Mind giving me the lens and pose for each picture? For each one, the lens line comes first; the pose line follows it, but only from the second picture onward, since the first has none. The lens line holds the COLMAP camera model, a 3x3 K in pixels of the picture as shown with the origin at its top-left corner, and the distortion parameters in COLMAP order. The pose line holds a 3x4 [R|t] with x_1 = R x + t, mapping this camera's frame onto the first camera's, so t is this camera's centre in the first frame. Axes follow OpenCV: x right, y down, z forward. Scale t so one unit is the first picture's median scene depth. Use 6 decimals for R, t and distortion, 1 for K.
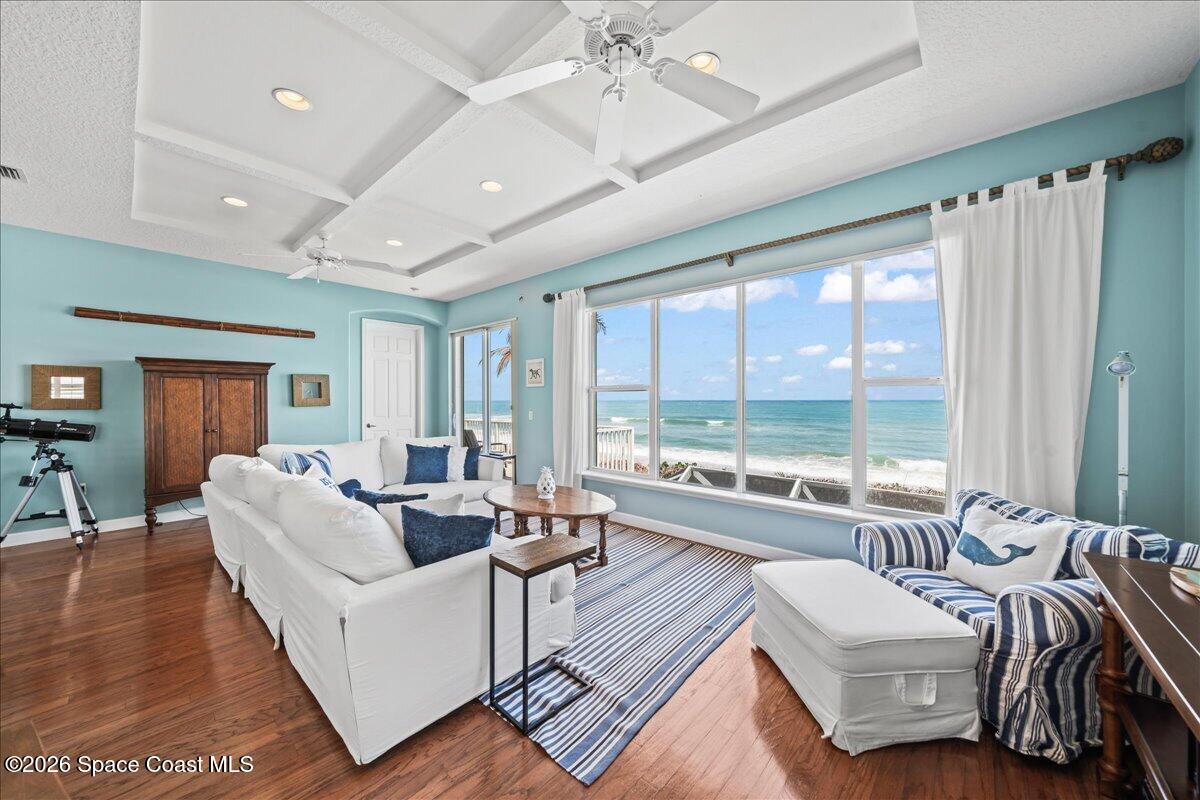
lens RADIAL K [[421.4, 0, 601.8], [0, 421.4, 396.8], [0, 0, 1]] dist [-0.000796, -0.000143]
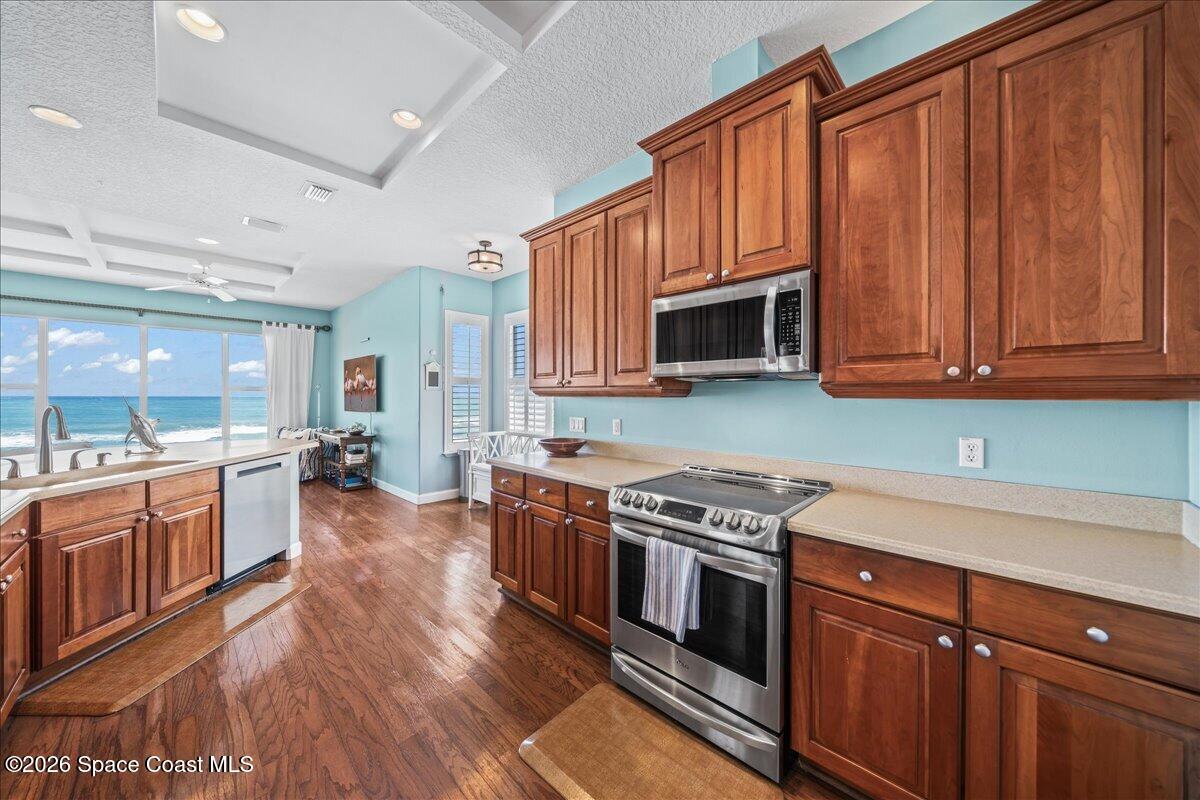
lens RADIAL K [[421.4, 0, 601.8], [0, 421.4, 396.8], [0, 0, 1]] dist [-0.000796, -0.000143]
pose [[0.042359, -0.003356, 0.999097, -1.694852], [-0.008257, 0.999959, 0.003709, -0.021340], [-0.999068, -0.008406, 0.042329, -1.180574]]
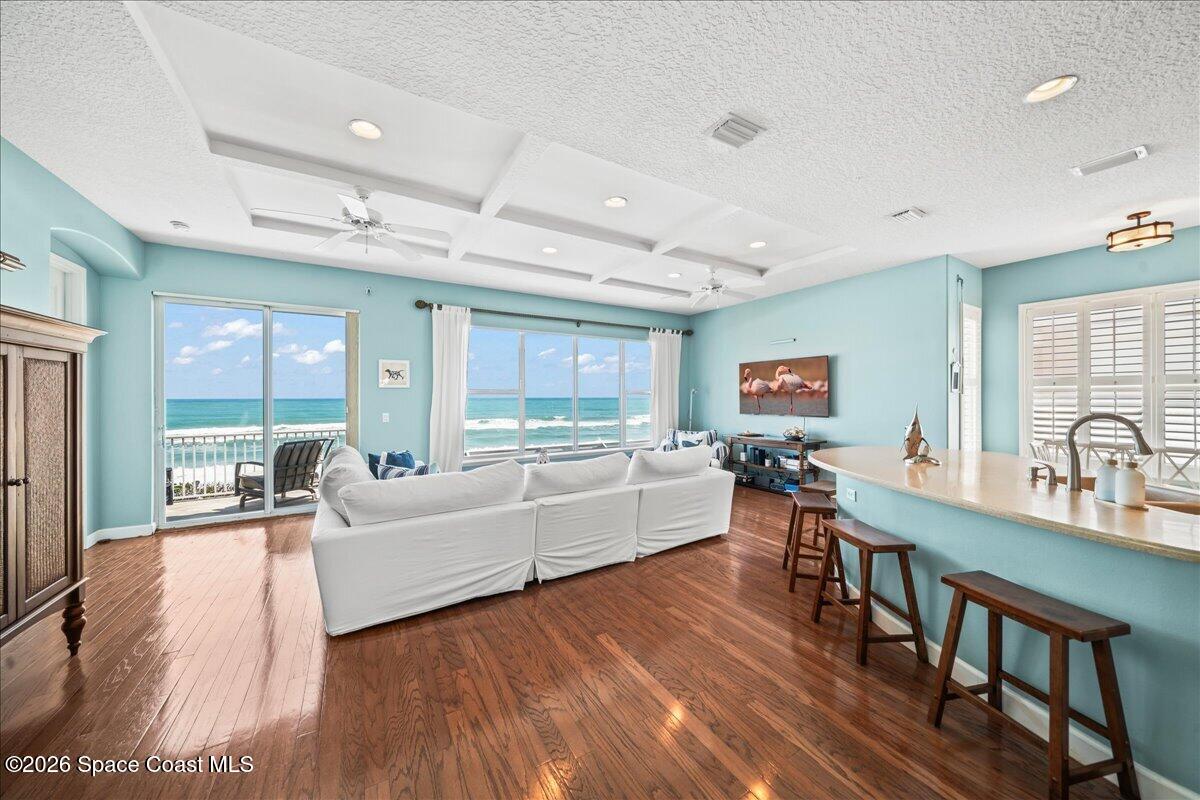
lens RADIAL K [[421.4, 0, 601.8], [0, 421.4, 396.8], [0, 0, 1]] dist [-0.000796, -0.000143]
pose [[0.301456, 0.002668, 0.953476, -1.862362], [-0.007070, 0.999975, -0.000562, -0.011617], [-0.953454, -0.006572, 0.301467, 0.474556]]
